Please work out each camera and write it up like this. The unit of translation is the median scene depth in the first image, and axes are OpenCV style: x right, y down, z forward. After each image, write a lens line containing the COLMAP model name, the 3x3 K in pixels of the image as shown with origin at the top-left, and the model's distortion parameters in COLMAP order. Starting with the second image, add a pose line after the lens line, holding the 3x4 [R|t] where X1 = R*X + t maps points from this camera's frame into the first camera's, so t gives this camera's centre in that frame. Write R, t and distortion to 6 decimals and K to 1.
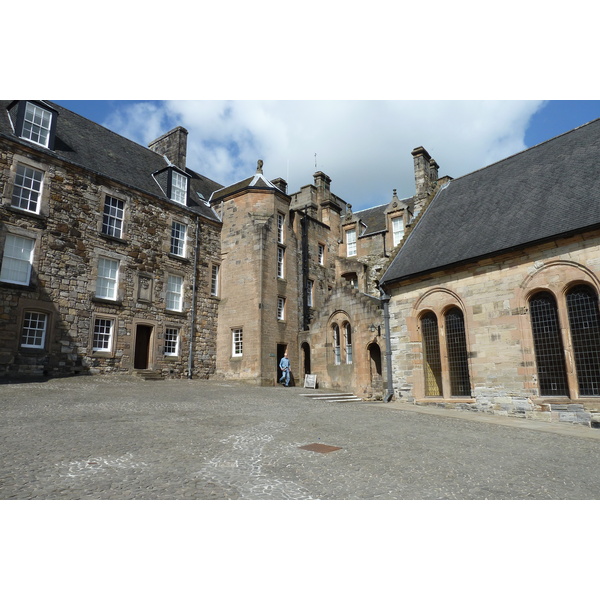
lens RADIAL K [[425.9, 0, 297.8], [0, 425.9, 297.5], [0, 0, 1]] dist [-0.035435, 0.007732]
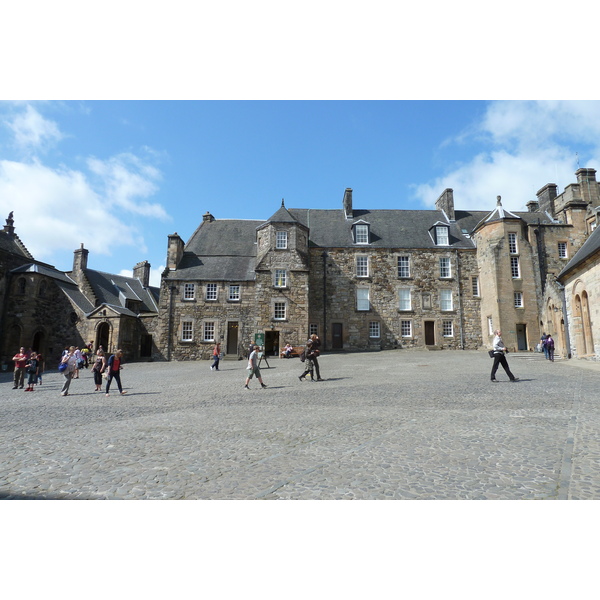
lens RADIAL K [[425.9, 0, 300.8], [0, 425.9, 300.4], [0, 0, 1]] dist [-0.035435, 0.007732]
pose [[0.606373, -0.126721, -0.785018, 0.629454], [0.158682, 0.986648, -0.036698, -0.035928], [0.779187, -0.102316, 0.618385, -0.461183]]
